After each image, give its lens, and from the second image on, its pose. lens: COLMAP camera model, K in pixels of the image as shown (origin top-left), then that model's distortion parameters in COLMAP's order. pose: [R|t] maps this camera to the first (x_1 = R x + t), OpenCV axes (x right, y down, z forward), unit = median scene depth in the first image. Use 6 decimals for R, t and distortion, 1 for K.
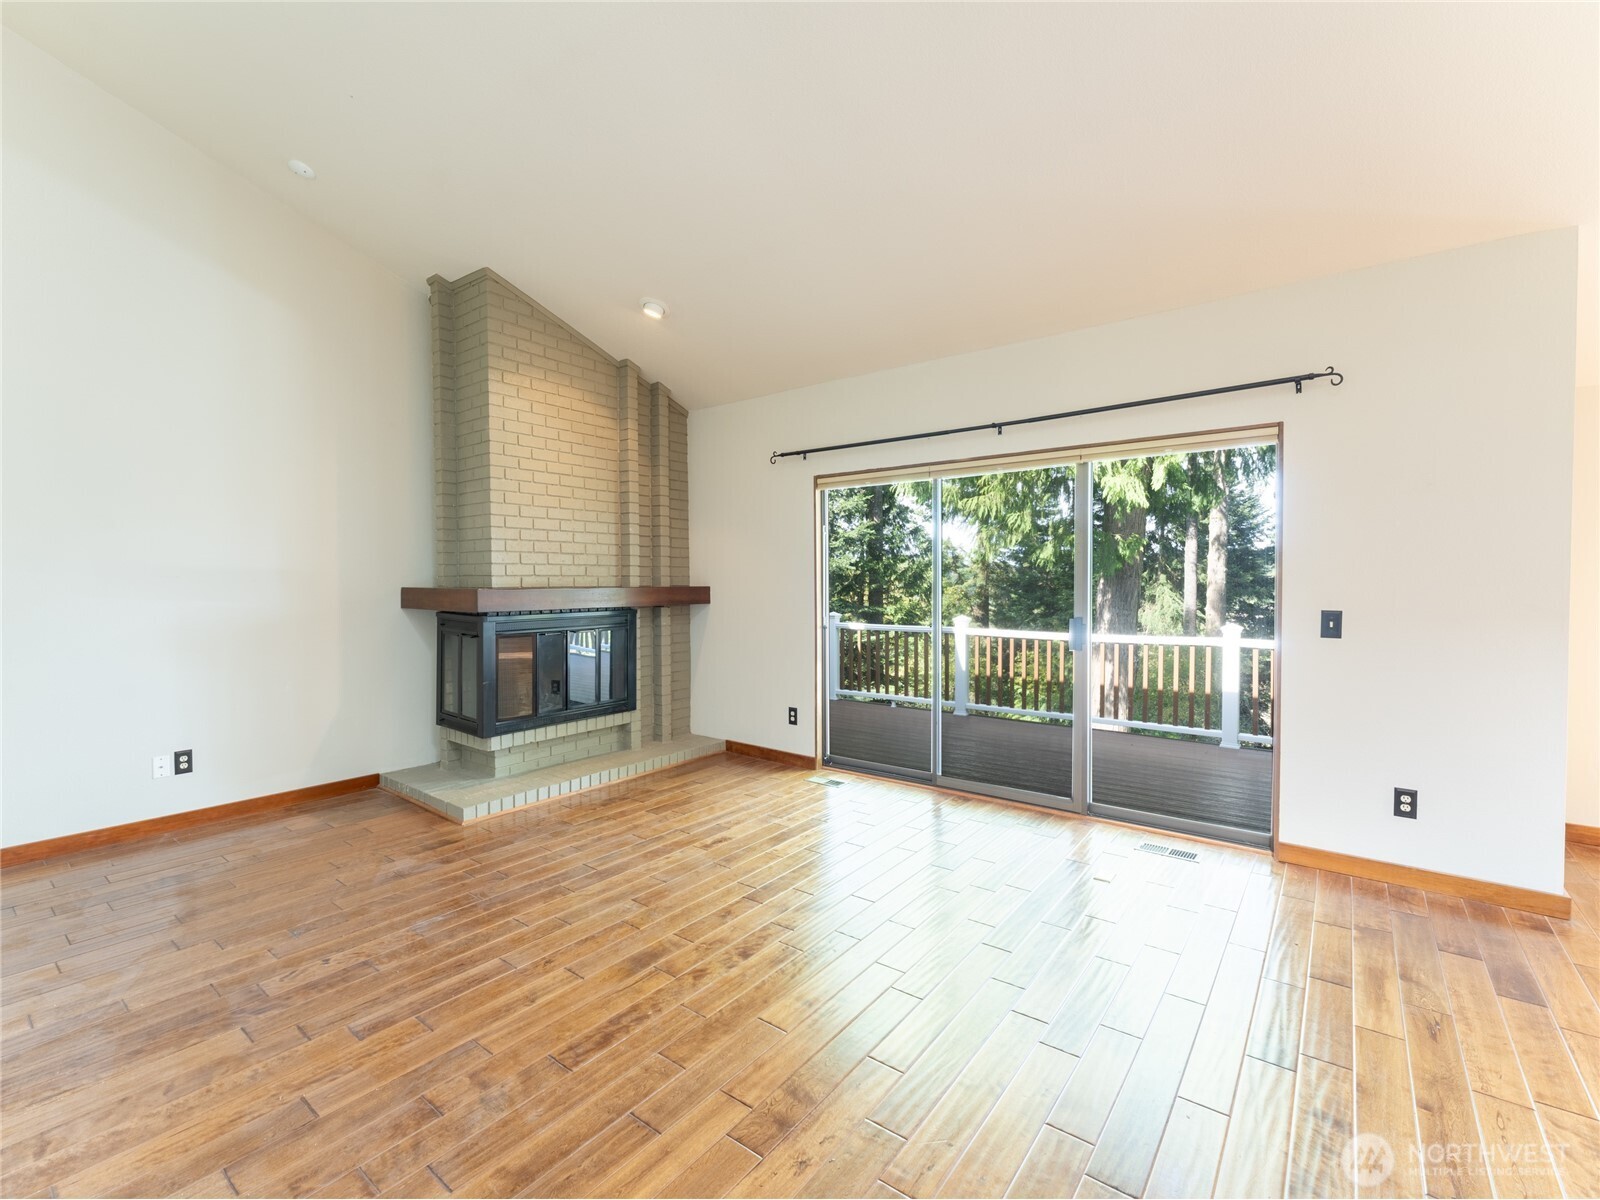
lens RADIAL K [[703.8, 0, 800.0], [0, 703.8, 600.0], [0, 0, 1]] dist [-0.002686, 0.000013]
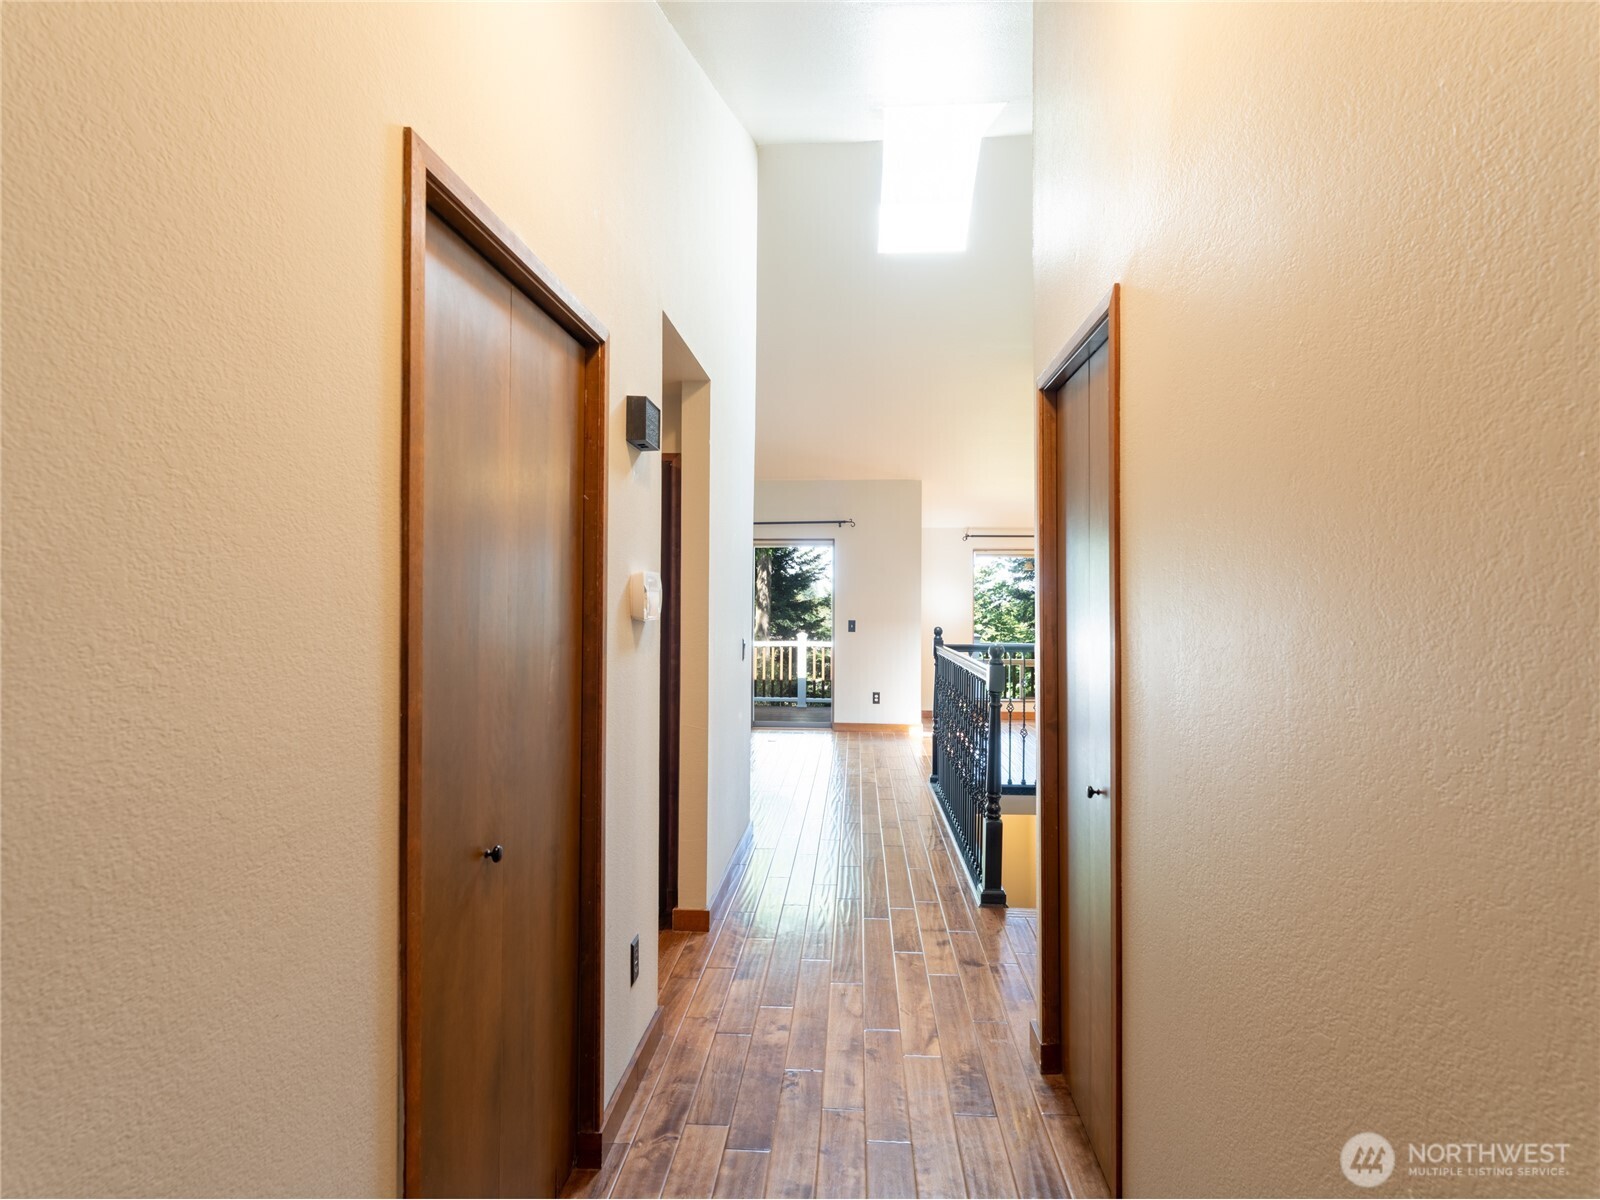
lens RADIAL K [[801.8, 0, 800.0], [0, 801.8, 600.0], [0, 0, 1]] dist [-0.000045, -0.000005]
pose [[0.831566, 0.009177, 0.555350, -0.635775], [0.009141, 0.999502, -0.030204, 0.019004], [-0.555350, 0.030193, 0.831068, -0.821704]]
